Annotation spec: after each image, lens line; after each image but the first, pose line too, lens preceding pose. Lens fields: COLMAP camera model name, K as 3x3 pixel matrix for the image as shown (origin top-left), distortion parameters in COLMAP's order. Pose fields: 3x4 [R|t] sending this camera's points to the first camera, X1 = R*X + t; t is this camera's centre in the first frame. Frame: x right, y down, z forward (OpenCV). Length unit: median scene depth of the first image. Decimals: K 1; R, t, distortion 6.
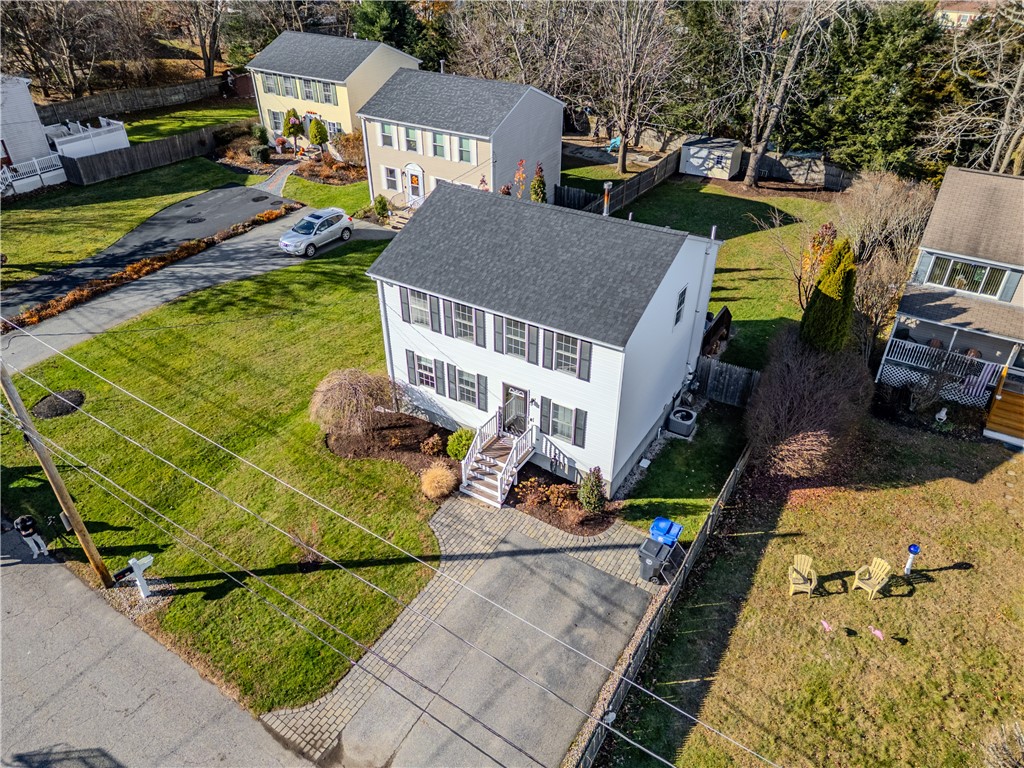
lens RADIAL K [[717.7, 0, 512.0], [0, 717.7, 384.0], [0, 0, 1]] dist [0.084261, -0.064065]
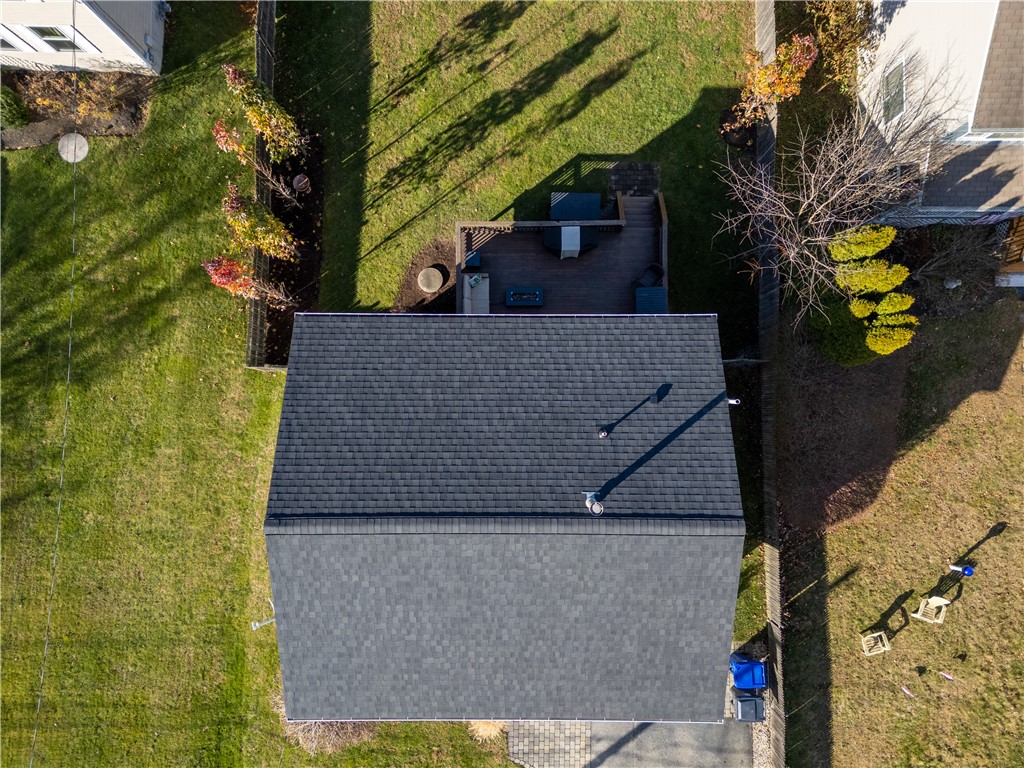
lens RADIAL K [[744.2, 0, 512.0], [0, 744.2, 384.0], [0, 0, 1]] dist [0.064638, -0.049465]
pose [[0.853580, -0.520512, 0.021631, 0.108002], [0.288841, 0.507404, 0.811857, -0.778903], [-0.433557, -0.686738, 0.583455, 0.711531]]
